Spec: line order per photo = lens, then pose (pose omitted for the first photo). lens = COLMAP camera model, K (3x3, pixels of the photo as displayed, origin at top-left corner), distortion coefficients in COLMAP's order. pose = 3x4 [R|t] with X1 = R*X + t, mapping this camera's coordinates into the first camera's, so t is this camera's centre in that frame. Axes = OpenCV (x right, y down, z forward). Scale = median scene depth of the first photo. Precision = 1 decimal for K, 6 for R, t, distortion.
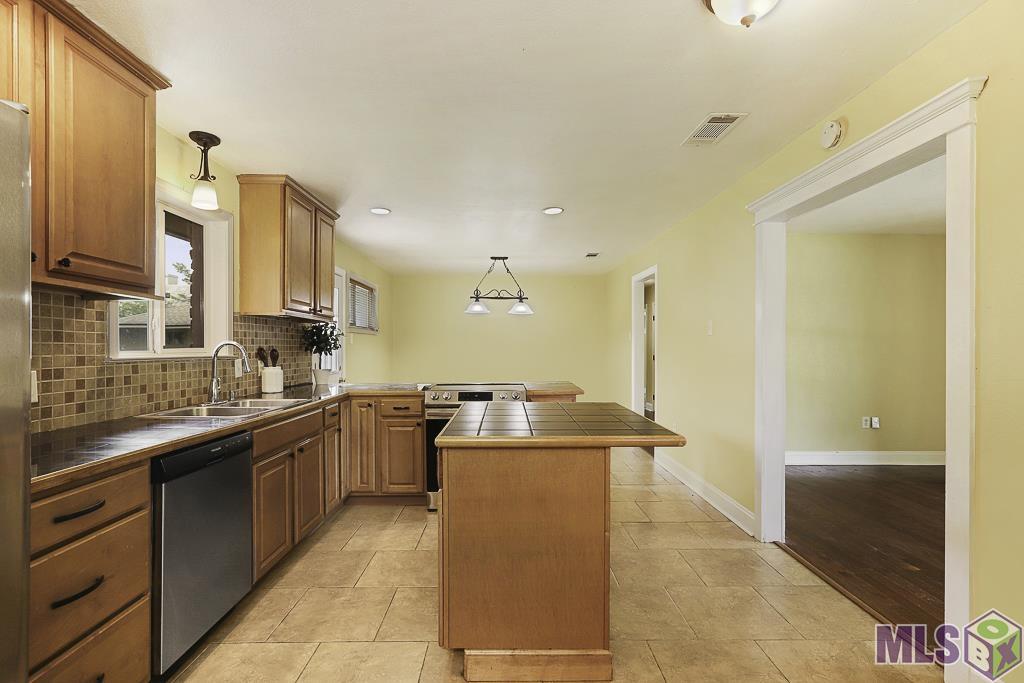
lens RADIAL K [[471.1, 0, 514.8], [0, 471.1, 349.1], [0, 0, 1]] dist [-0.038457, 0.009531]
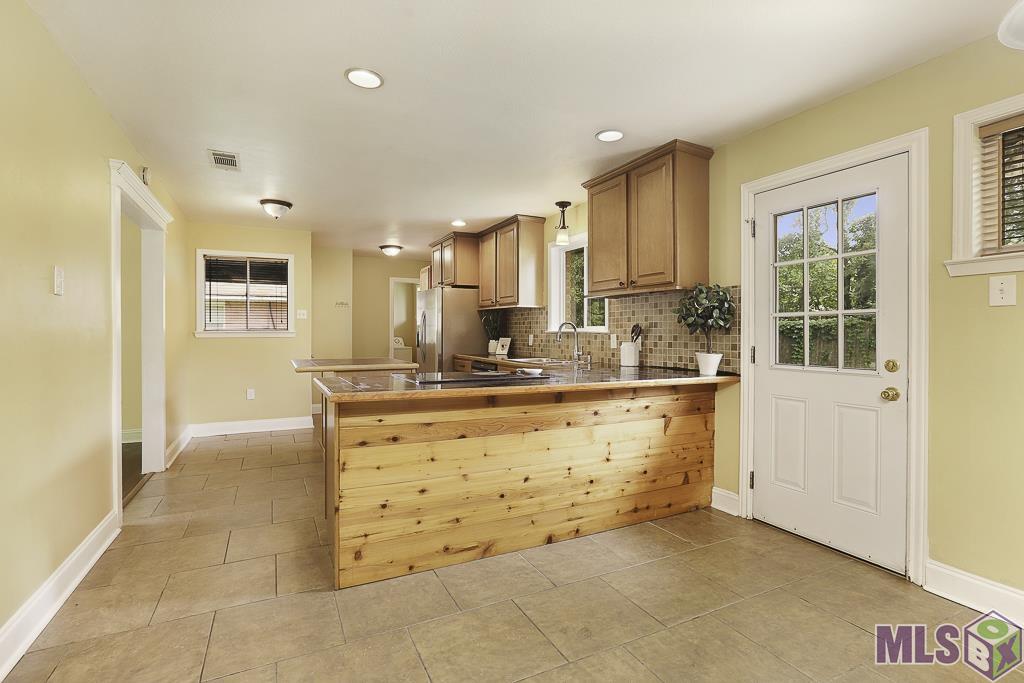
lens RADIAL K [[471.1, 0, 527.7], [0, 471.1, 329.9], [0, 0, 1]] dist [-0.038457, 0.009531]
pose [[-0.886058, 0.001309, -0.463573, 0.303804], [0.001685, 0.999999, -0.000398, 0.014284], [0.463572, -0.001134, -0.886059, 2.968182]]
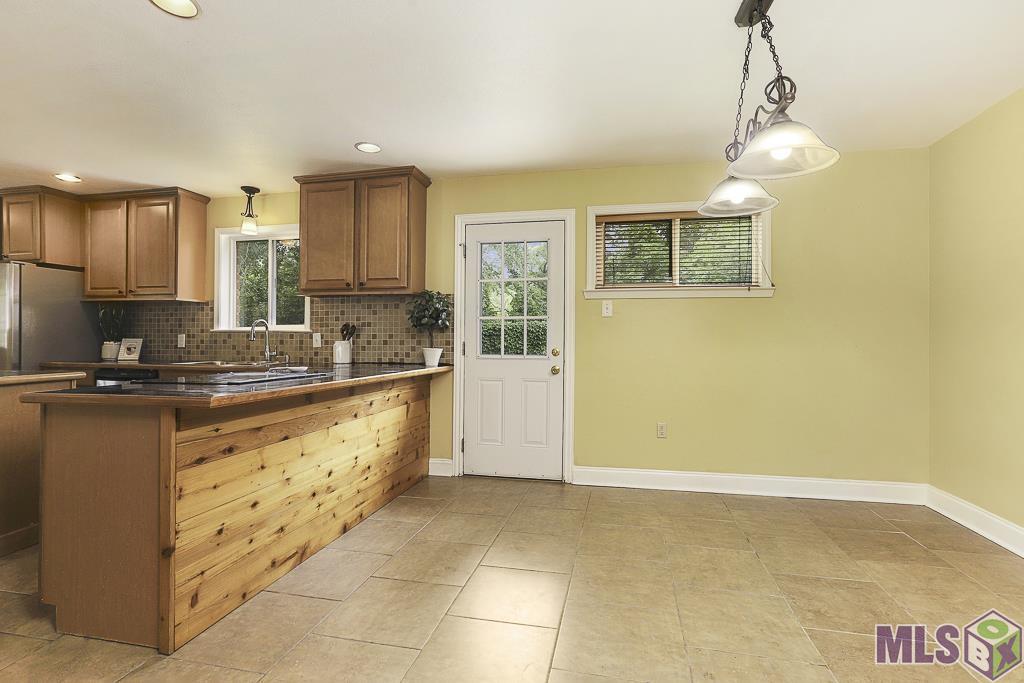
lens RADIAL K [[471.1, 0, 520.9], [0, 471.1, 338.8], [0, 0, 1]] dist [-0.038457, 0.009531]
pose [[-0.207252, 0.006953, -0.978263, 0.797913], [-0.004256, 0.999959, 0.008009, 0.035215], [0.978278, 0.005824, -0.207214, 2.645186]]
